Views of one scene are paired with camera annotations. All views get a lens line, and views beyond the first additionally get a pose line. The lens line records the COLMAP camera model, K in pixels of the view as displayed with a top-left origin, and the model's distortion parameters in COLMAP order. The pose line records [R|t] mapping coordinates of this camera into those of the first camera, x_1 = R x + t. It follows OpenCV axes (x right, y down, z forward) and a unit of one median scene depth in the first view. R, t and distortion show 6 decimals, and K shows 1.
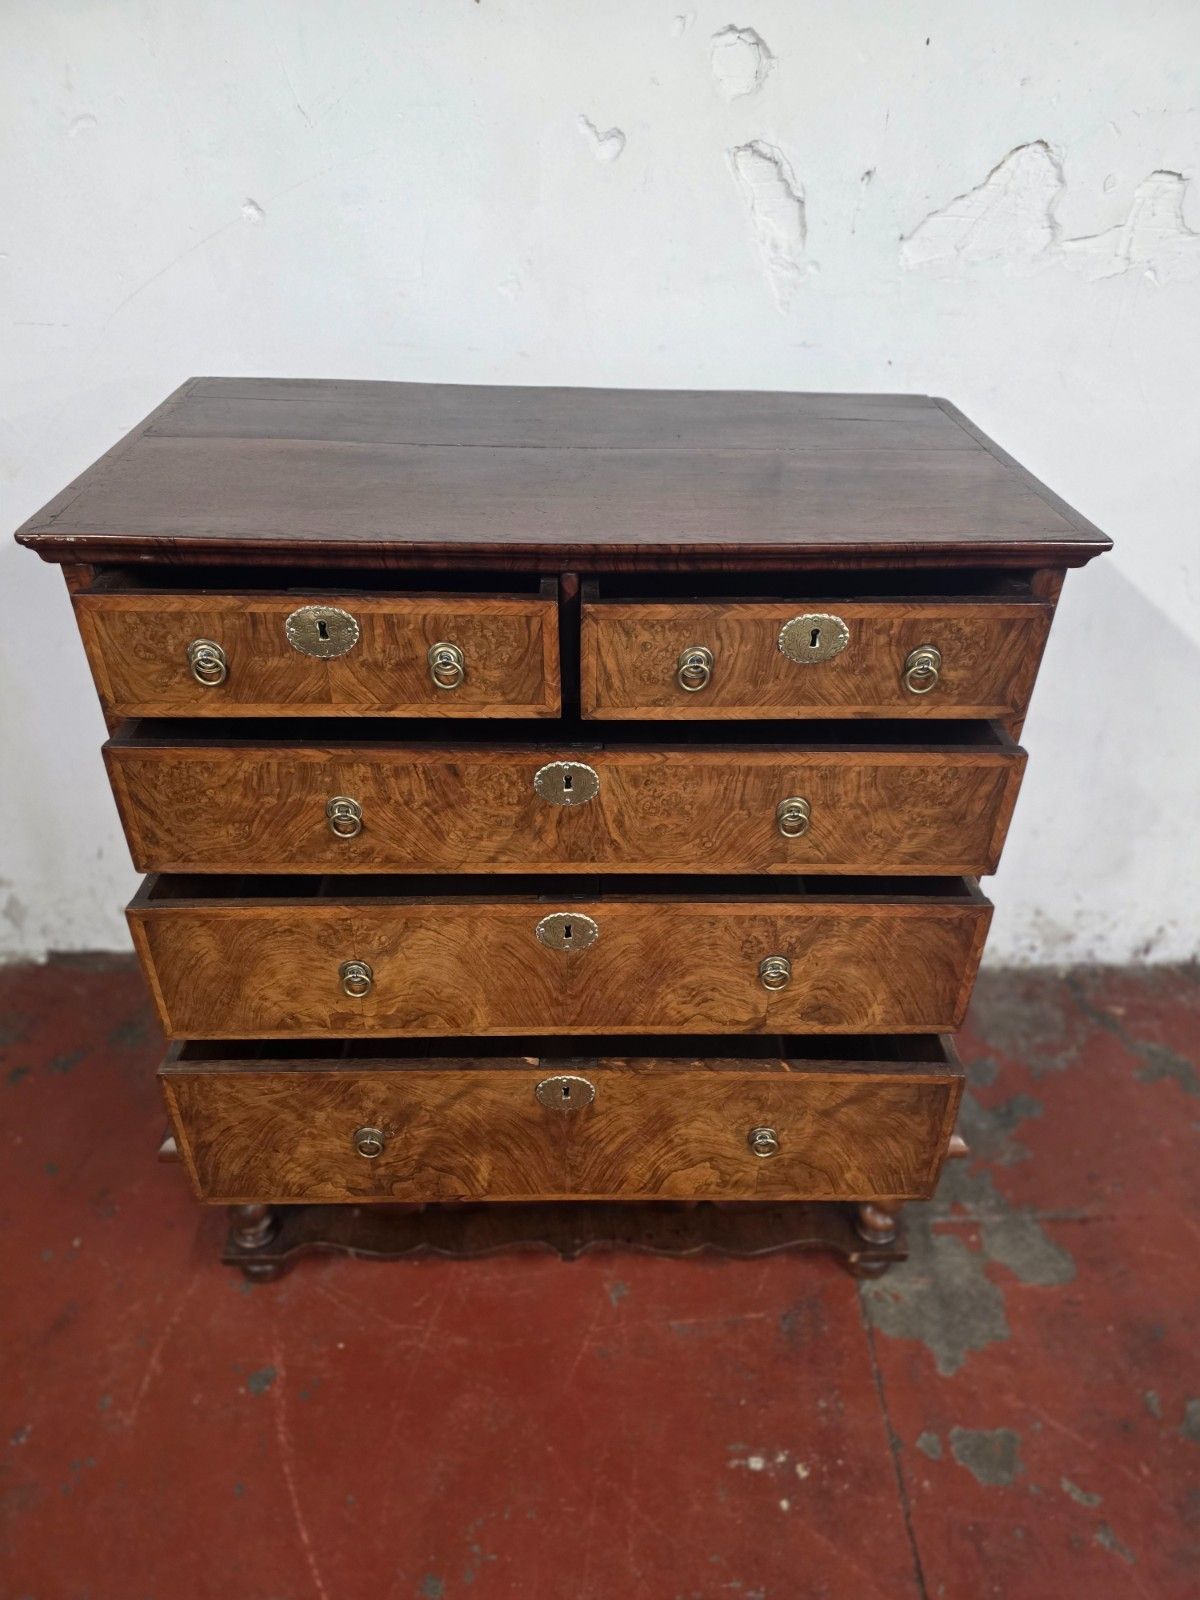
lens RADIAL K [[1065.7, 0, 589.5], [0, 1065.7, 792.2], [0, 0, 1]] dist [0.082226, -0.088415]
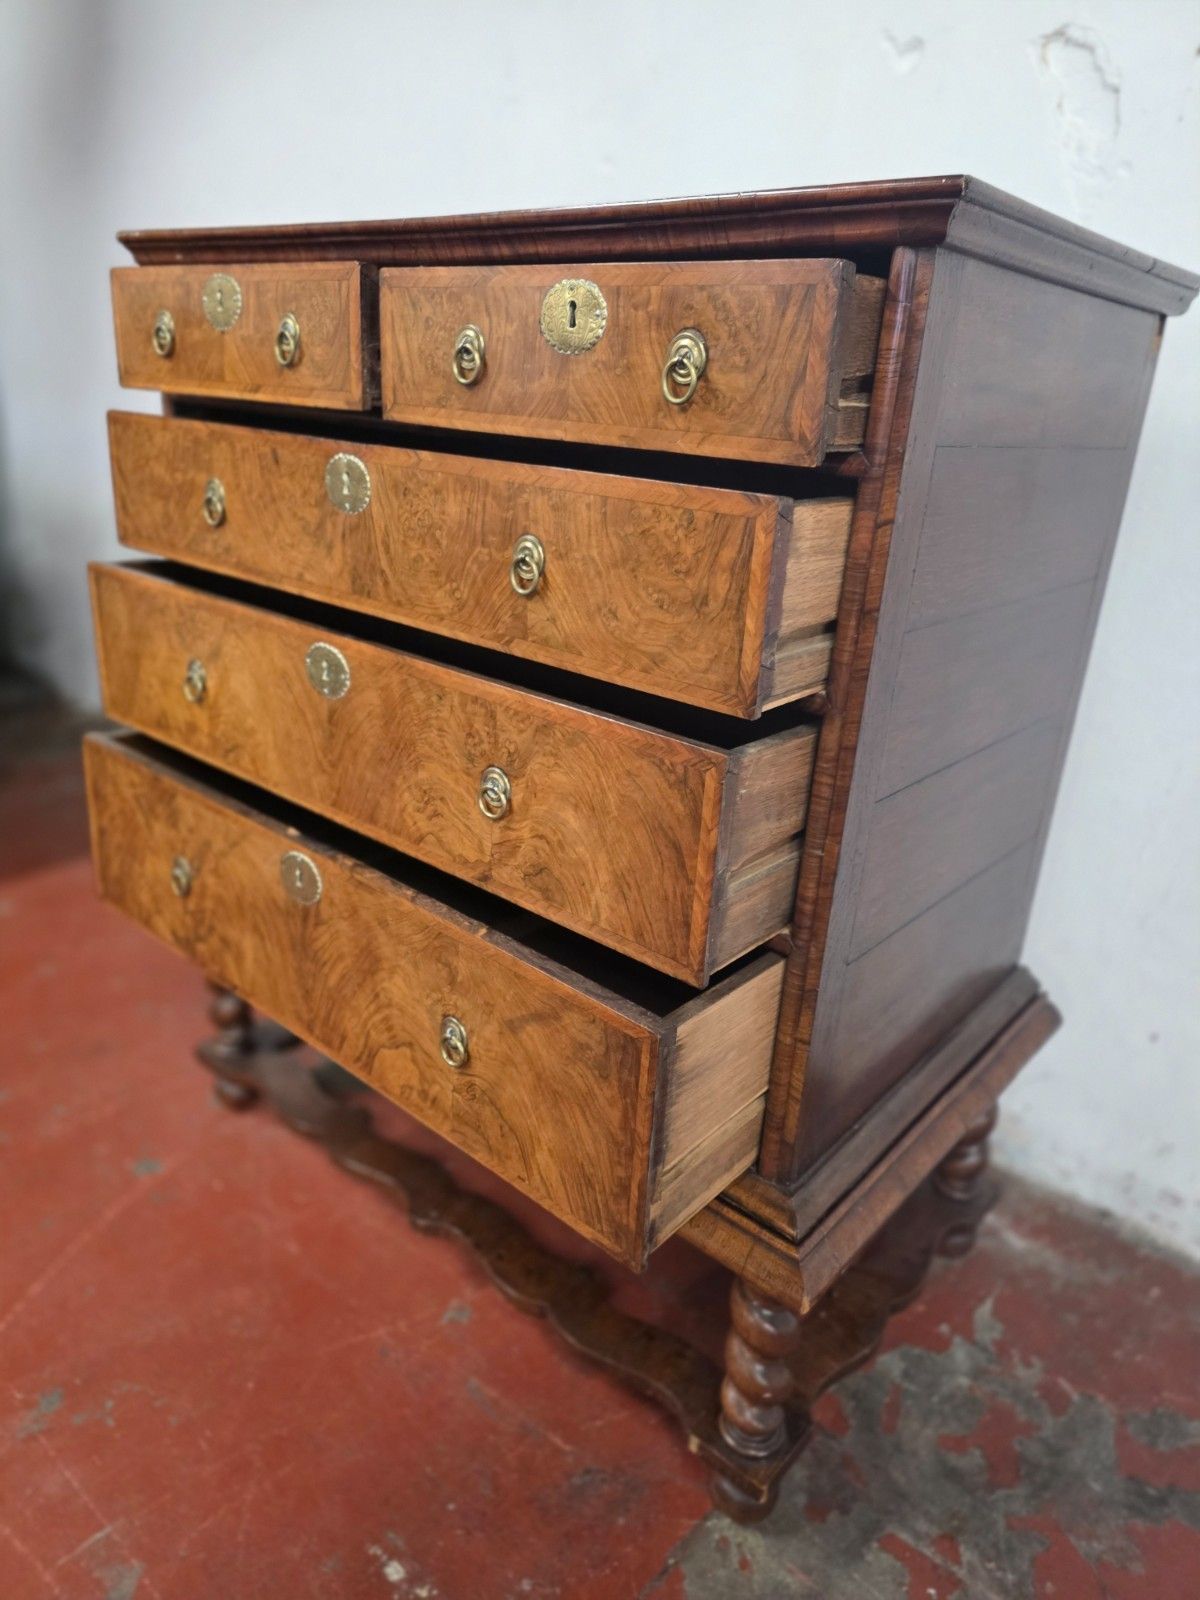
lens RADIAL K [[1063.0, 0, 597.9], [0, 1063.0, 784.7], [0, 0, 1]] dist [0.065889, -0.062712]
pose [[0.751675, 0.261939, -0.605287, 0.704400], [-0.401229, 0.910002, -0.104461, 0.217842], [0.523449, 0.321380, 0.789123, 0.443711]]
